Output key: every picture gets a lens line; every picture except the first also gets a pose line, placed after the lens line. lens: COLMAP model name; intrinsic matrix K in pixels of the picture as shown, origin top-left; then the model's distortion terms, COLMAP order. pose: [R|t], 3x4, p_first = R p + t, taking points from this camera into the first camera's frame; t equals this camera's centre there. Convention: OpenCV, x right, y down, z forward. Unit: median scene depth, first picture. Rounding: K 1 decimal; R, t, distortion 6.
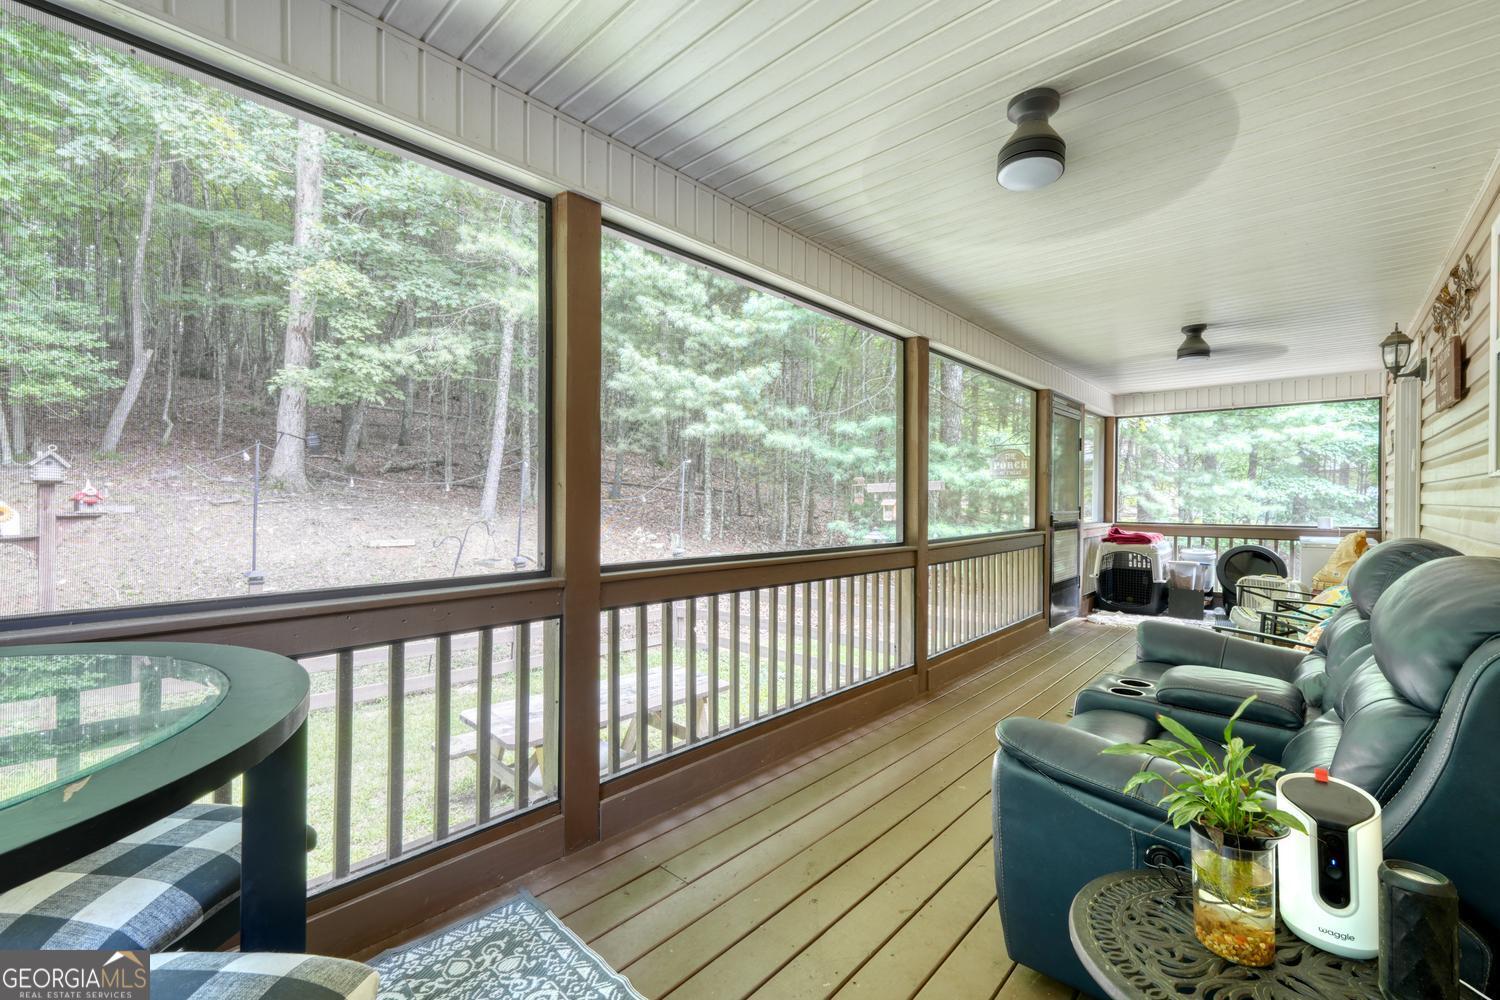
lens RADIAL K [[634.8, 0, 690.0], [0, 634.8, 493.2], [0, 0, 1]] dist [-0.006928, 0.000713]
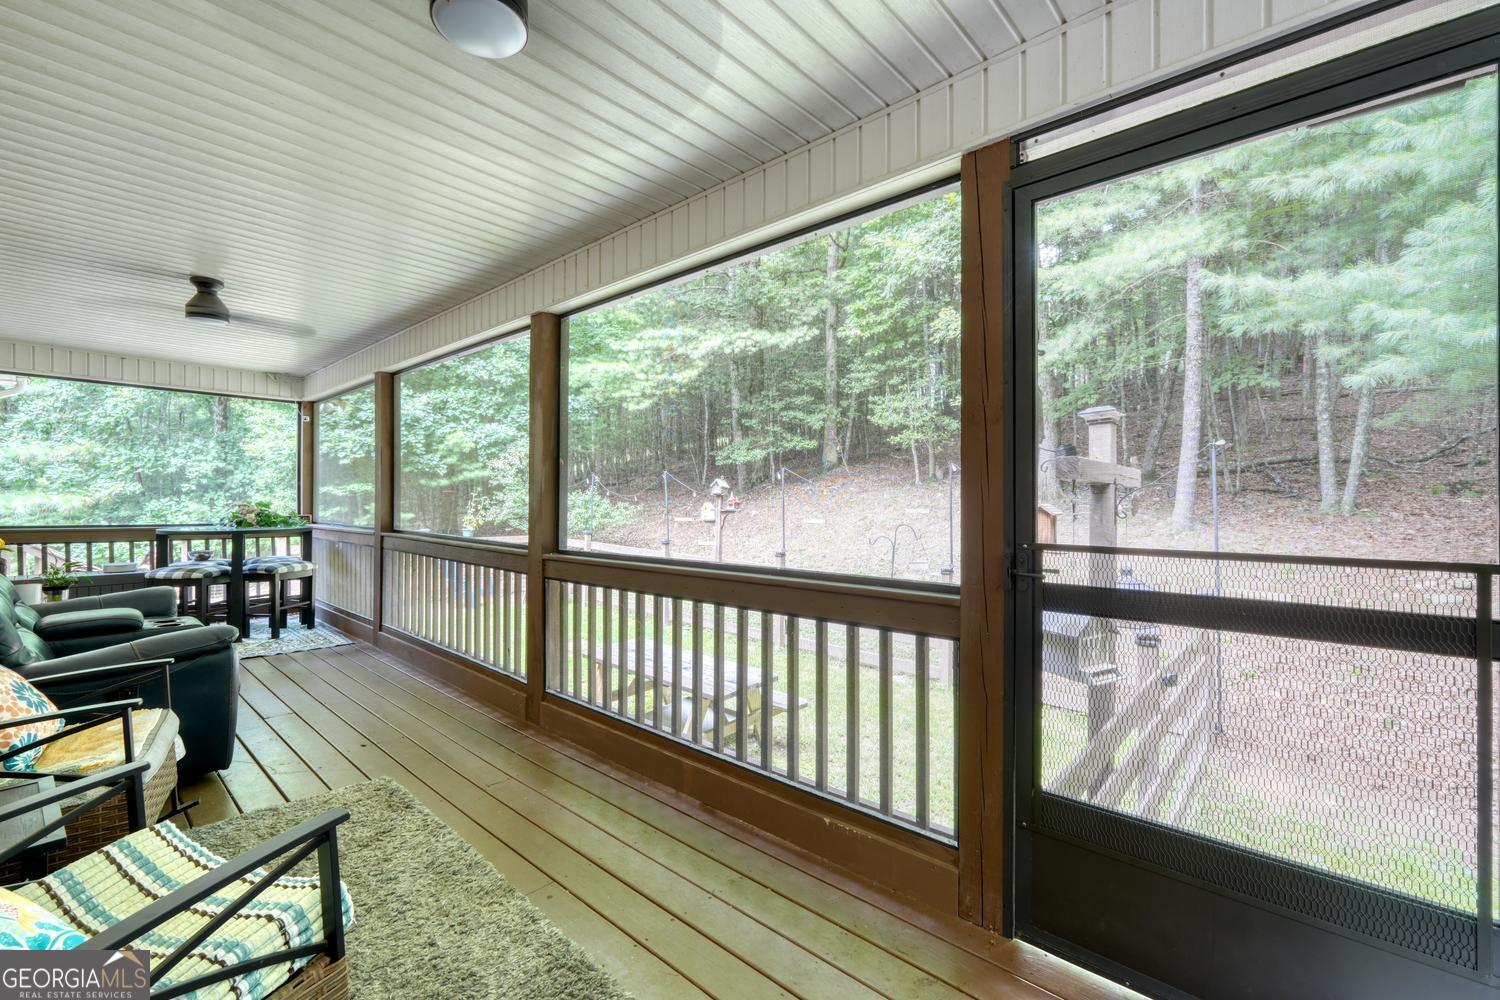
lens RADIAL K [[634.8, 0, 746.2], [0, 634.8, 498.2], [0, 0, 1]] dist [-0.006928, 0.000713]
pose [[0.061980, -0.010578, -0.998021, 0.841722], [-0.004225, 0.999932, -0.010861, 0.009742], [0.998068, 0.004890, 0.061931, 0.828959]]
